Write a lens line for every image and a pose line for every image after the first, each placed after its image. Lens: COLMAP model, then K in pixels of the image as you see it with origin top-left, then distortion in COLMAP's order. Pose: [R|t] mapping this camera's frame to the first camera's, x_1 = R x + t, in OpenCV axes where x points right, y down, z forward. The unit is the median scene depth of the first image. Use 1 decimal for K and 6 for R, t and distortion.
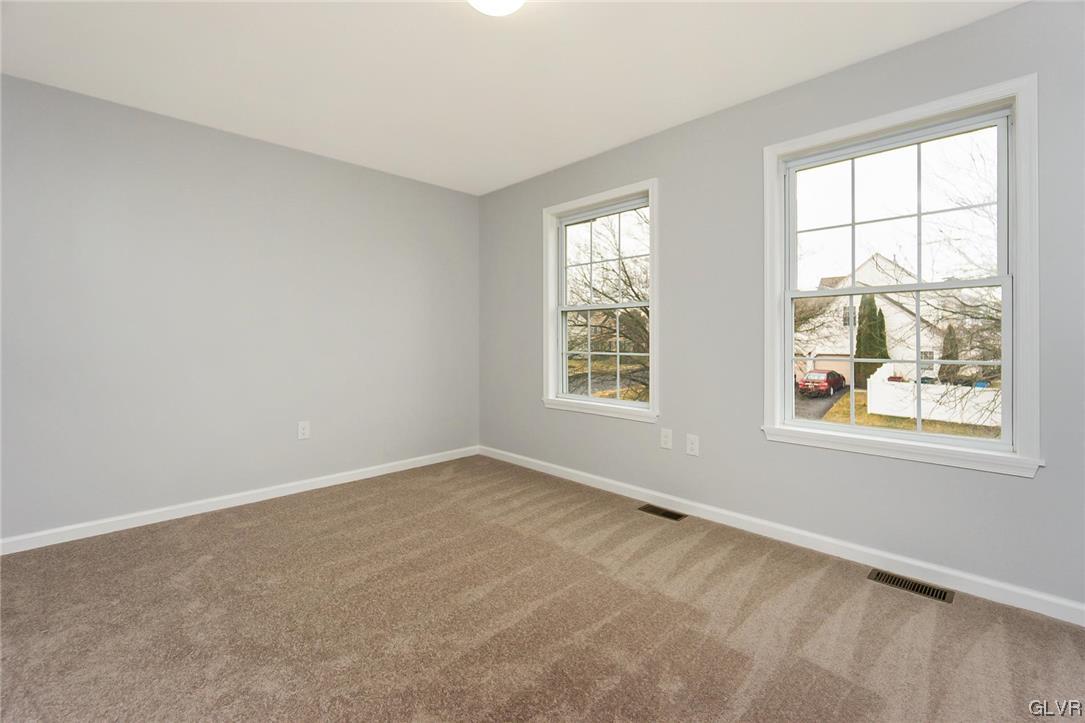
lens RADIAL K [[475.4, 0, 539.7], [0, 475.4, 331.0], [0, 0, 1]] dist [0.001093, 0.000101]
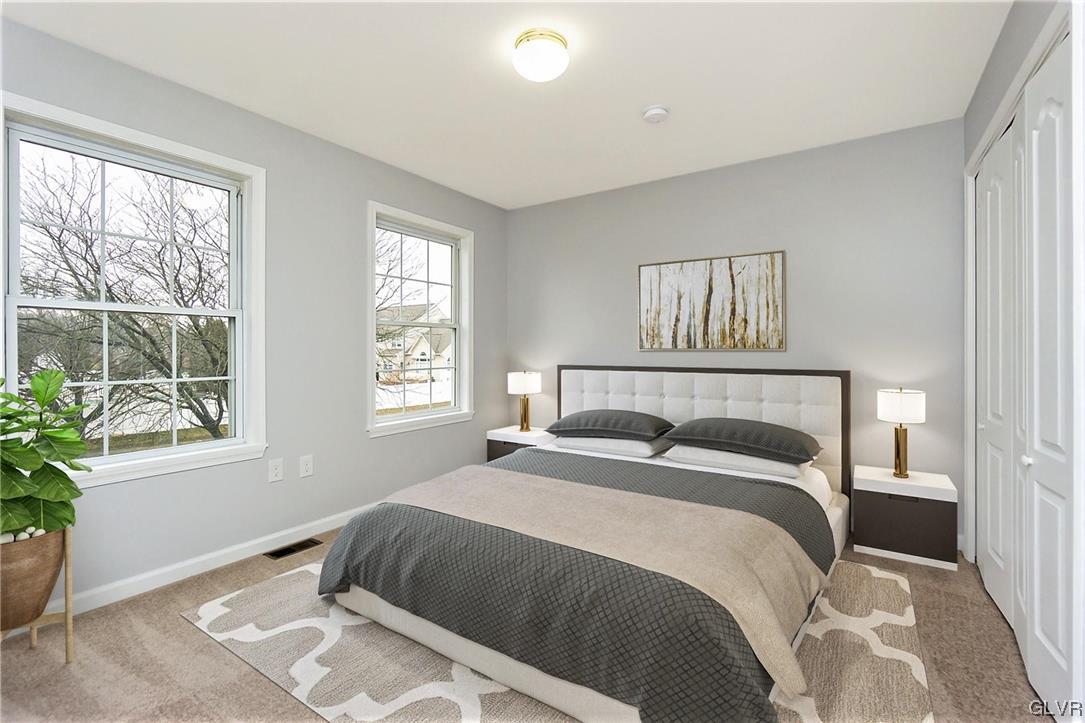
lens RADIAL K [[475.6, 0, 540.2], [0, 475.6, 355.5], [0, 0, 1]] dist [-0.024330, 0.000082]
pose [[-0.210295, 0.000170, 0.977638, -0.679221], [-0.002756, 0.999996, -0.000767, 0.012524], [-0.977634, -0.002856, -0.210293, 0.691574]]
